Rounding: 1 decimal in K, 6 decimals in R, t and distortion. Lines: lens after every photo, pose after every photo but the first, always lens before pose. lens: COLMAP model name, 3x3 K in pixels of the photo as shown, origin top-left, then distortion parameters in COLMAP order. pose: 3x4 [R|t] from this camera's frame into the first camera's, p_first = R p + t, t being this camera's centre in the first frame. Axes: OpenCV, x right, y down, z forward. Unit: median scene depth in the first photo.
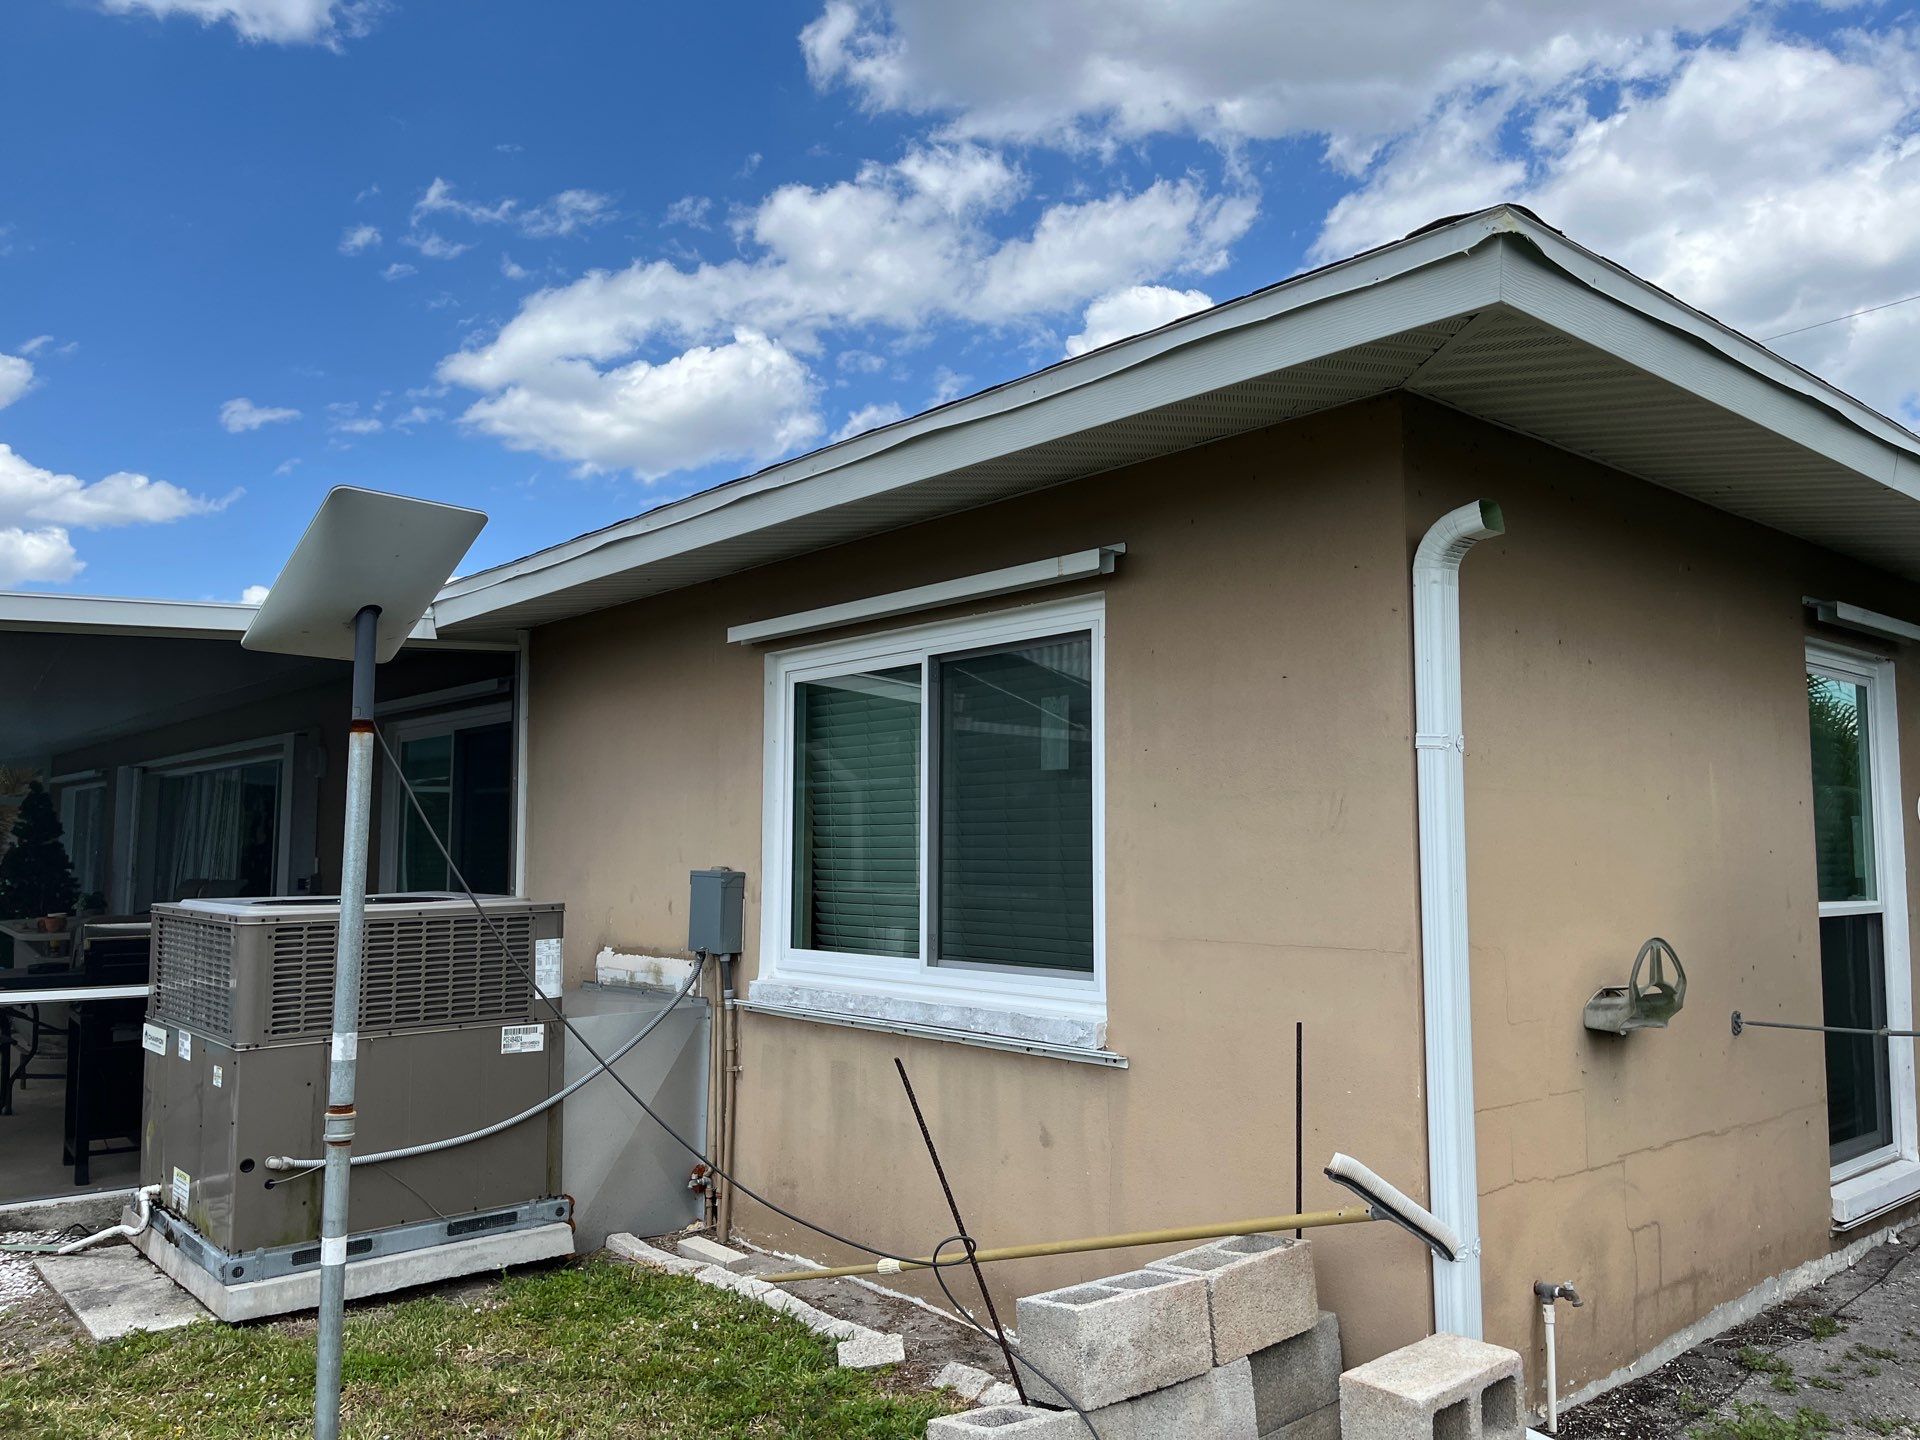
lens RADIAL K [[1441.4, 0, 967.4], [0, 1441.4, 719.8], [0, 0, 1]] dist [0.061222, -0.082534]
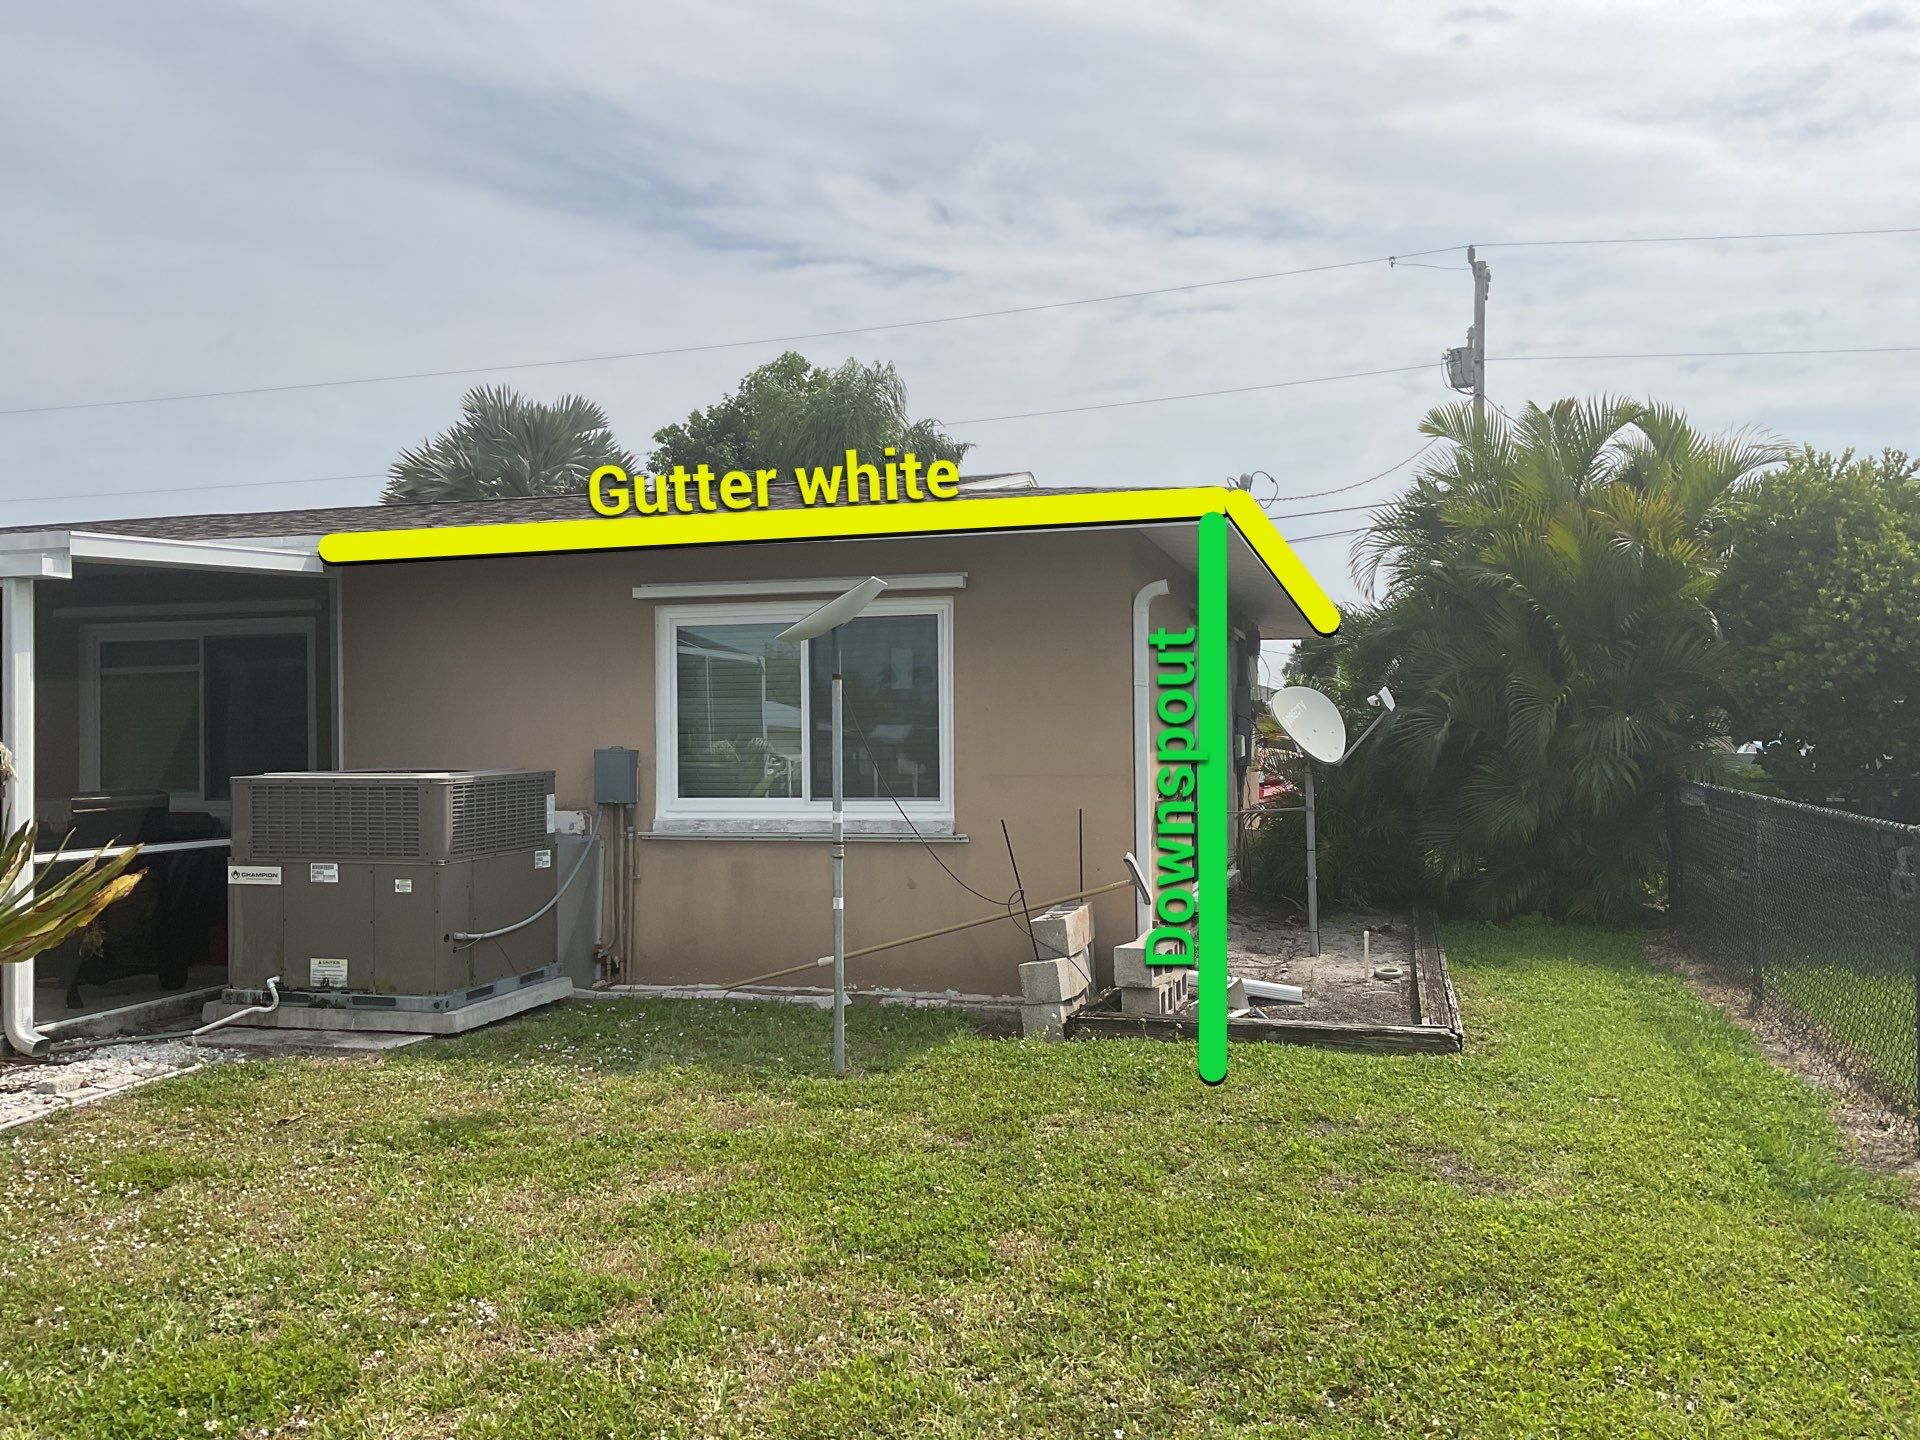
lens RADIAL K [[1574.9, 0, 943.9], [0, 1574.9, 679.8], [0, 0, 1]] dist [0.026710, -0.018300]
pose [[0.838732, 0.011134, 0.544431, -0.901183], [-0.040303, 0.998318, 0.041673, -0.056413], [-0.543052, -0.056895, 0.837770, -0.633542]]
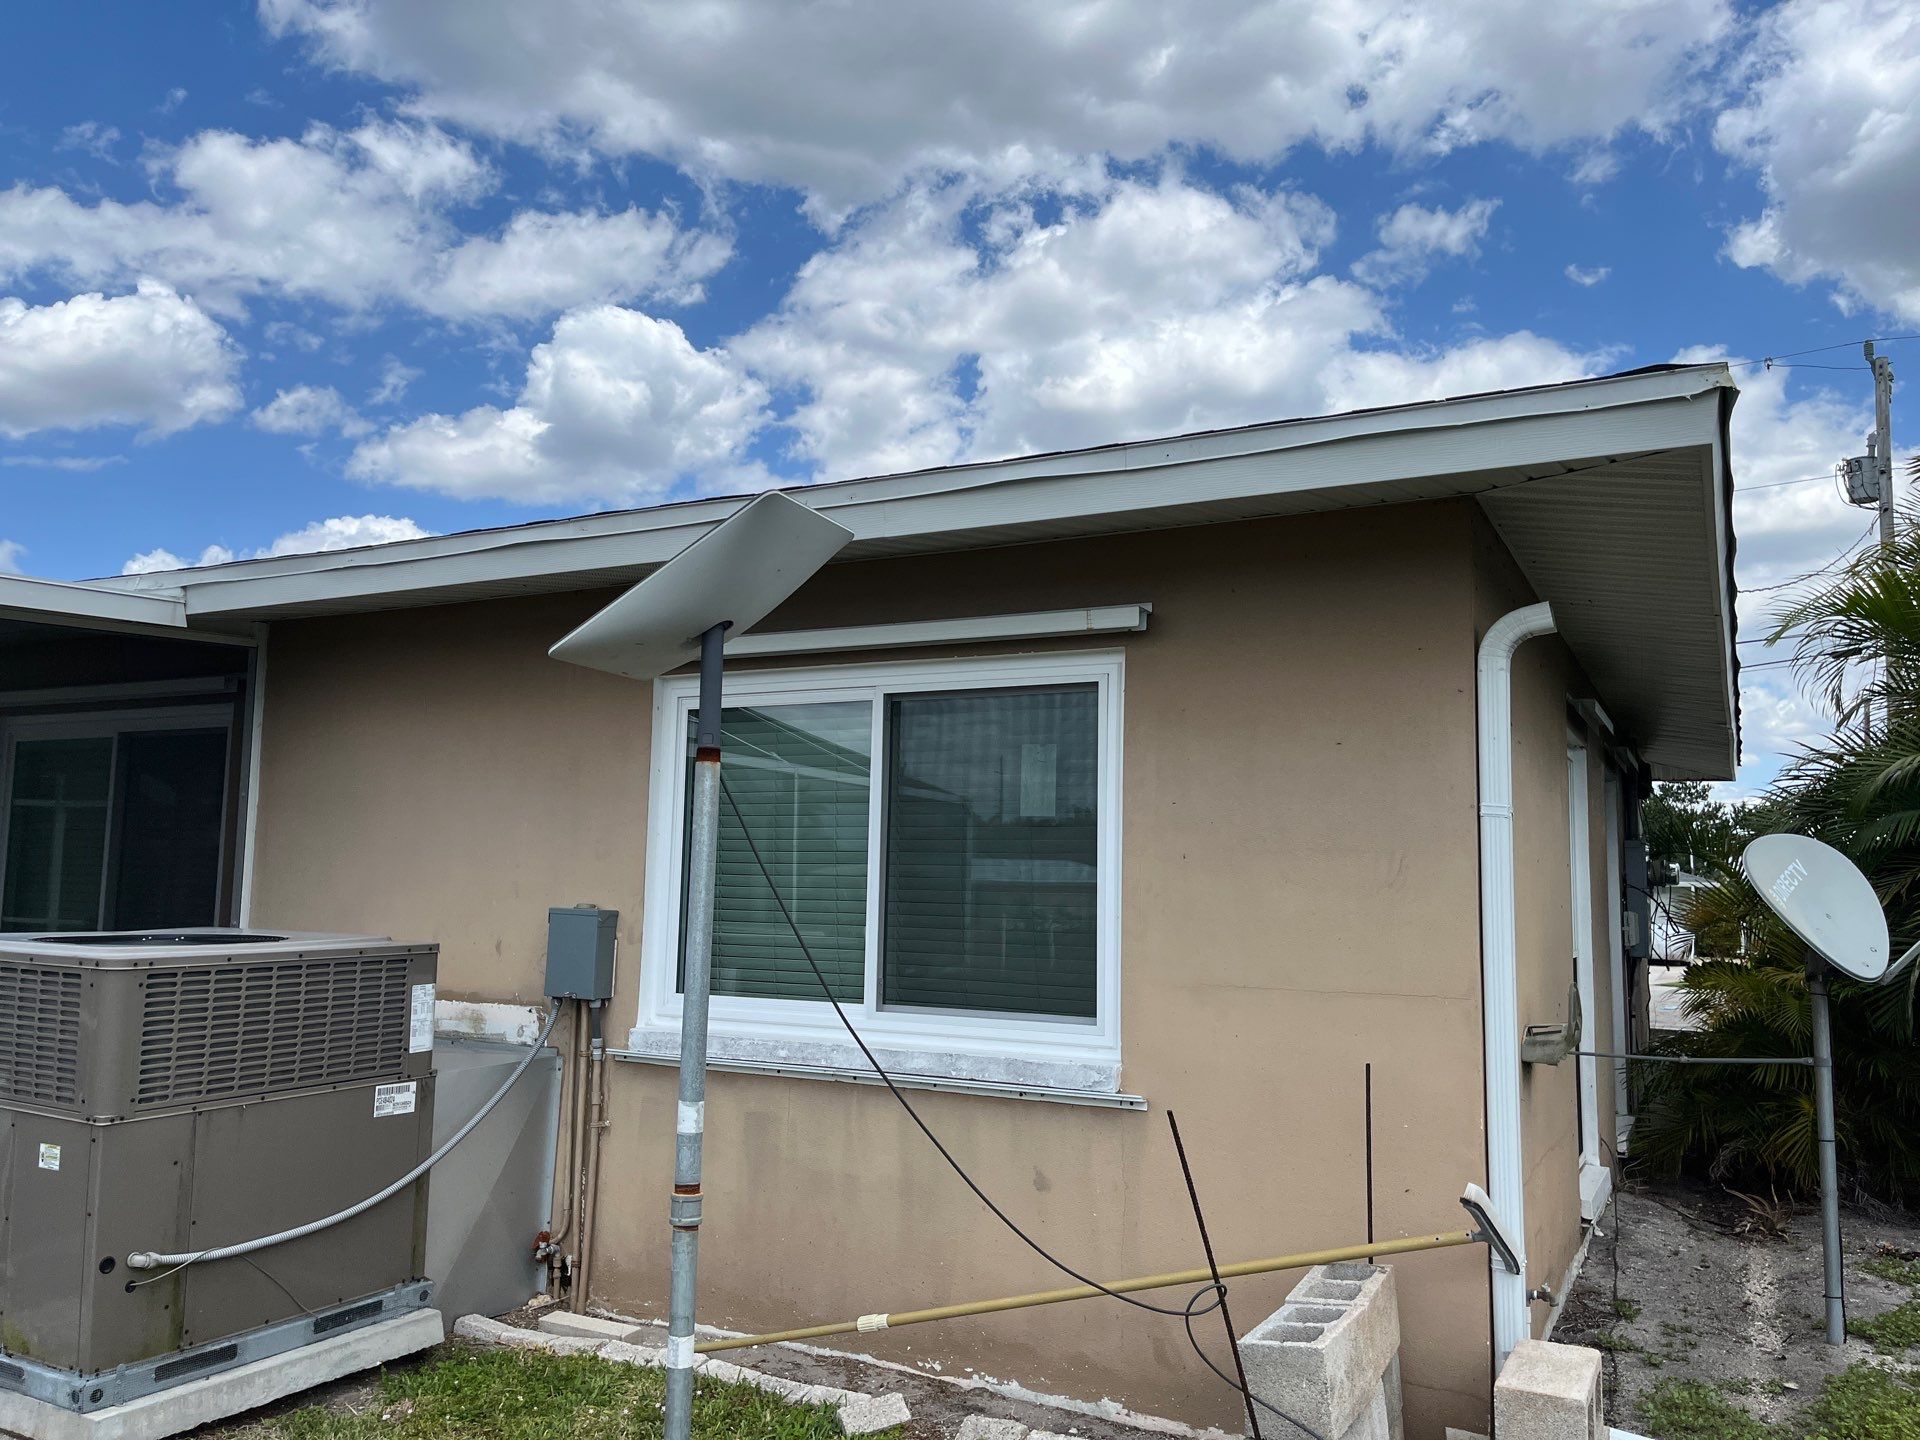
lens RADIAL K [[1441.4, 0, 946.3], [0, 1441.4, 733.7], [0, 0, 1]] dist [0.061222, -0.082534]
pose [[0.933876, 0.057657, 0.352918, -0.334856], [-0.053225, 0.998334, -0.022260, 0.002227], [-0.353614, 0.002004, 0.935389, 0.067881]]
